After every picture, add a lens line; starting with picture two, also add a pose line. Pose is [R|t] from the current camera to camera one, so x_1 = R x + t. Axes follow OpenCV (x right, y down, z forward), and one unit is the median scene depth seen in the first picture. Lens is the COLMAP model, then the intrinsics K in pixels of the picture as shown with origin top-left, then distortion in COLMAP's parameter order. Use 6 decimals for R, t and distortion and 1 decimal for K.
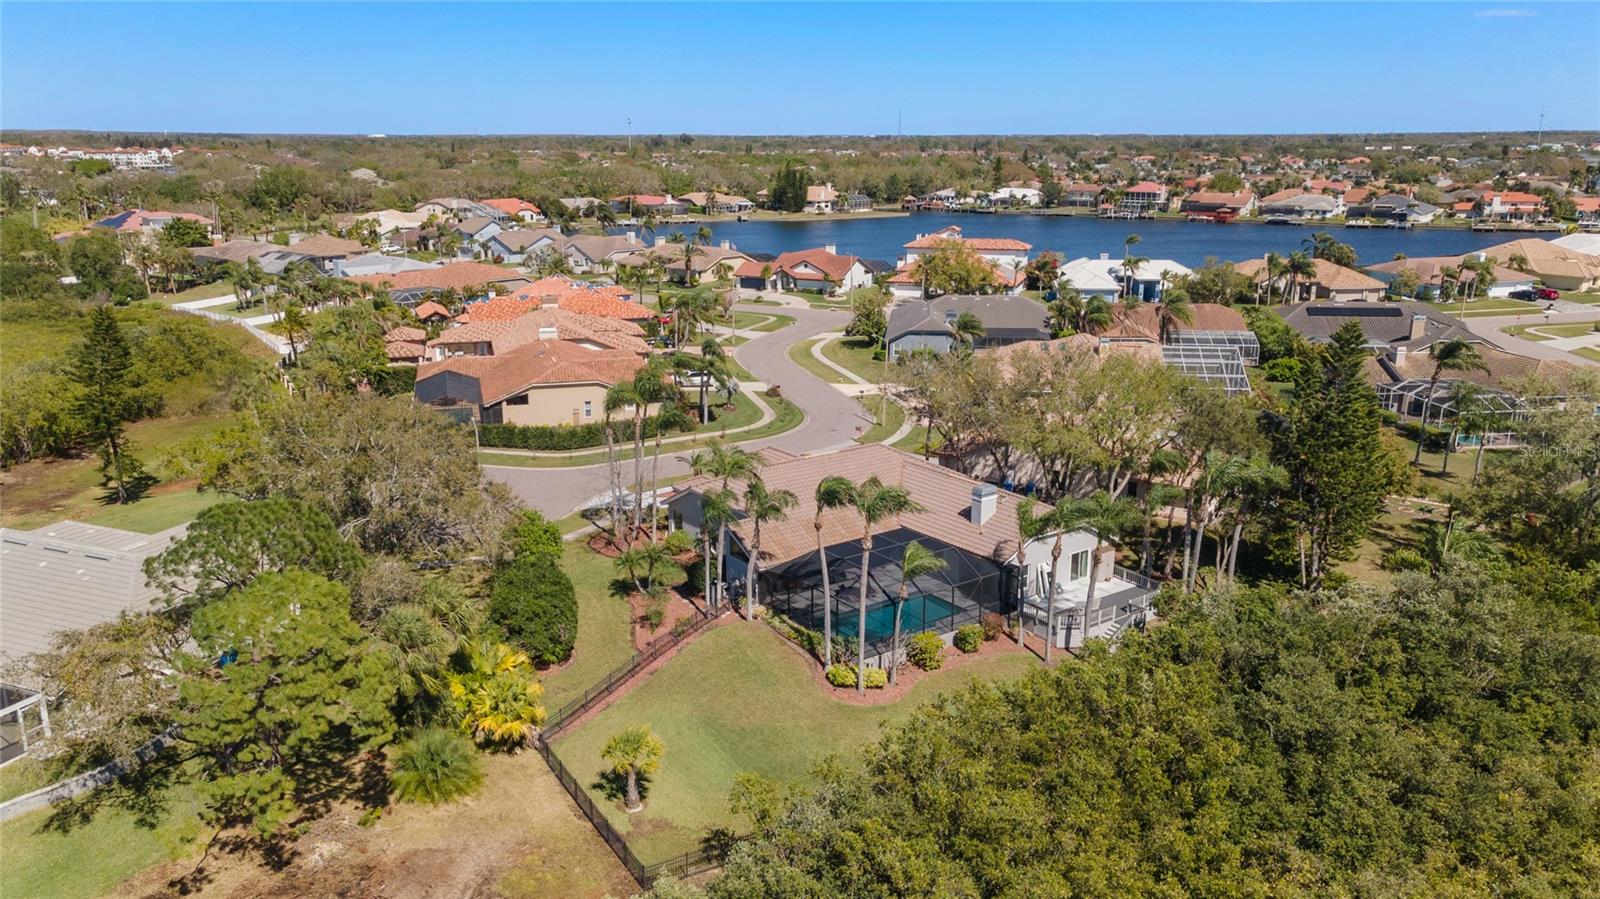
lens RADIAL K [[1142.4, 0, 800.0], [0, 1142.4, 449.5], [0, 0, 1]] dist [0.011259, 0.007291]
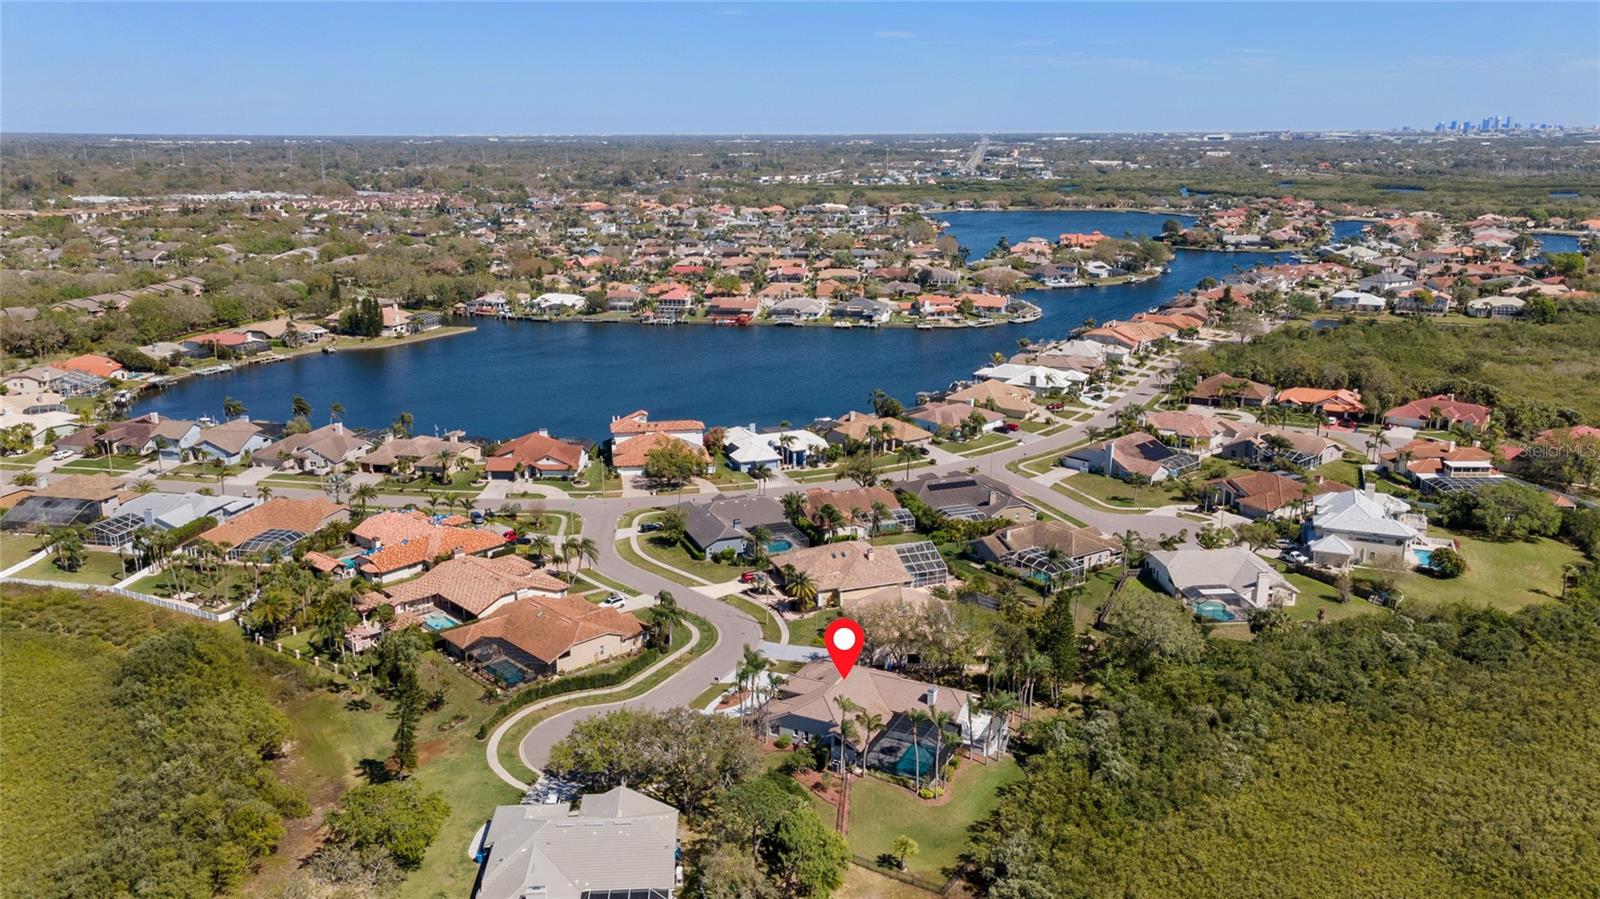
lens RADIAL K [[1171.6, 0, 800.0], [0, 1171.6, 449.5], [0, 0, 1]] dist [0.034506, 0.003912]
pose [[0.880642, -0.110354, 0.460751, -0.185129], [0.114967, 0.993204, 0.018142, -0.086100], [-0.459622, 0.036994, 0.887344, -0.155466]]
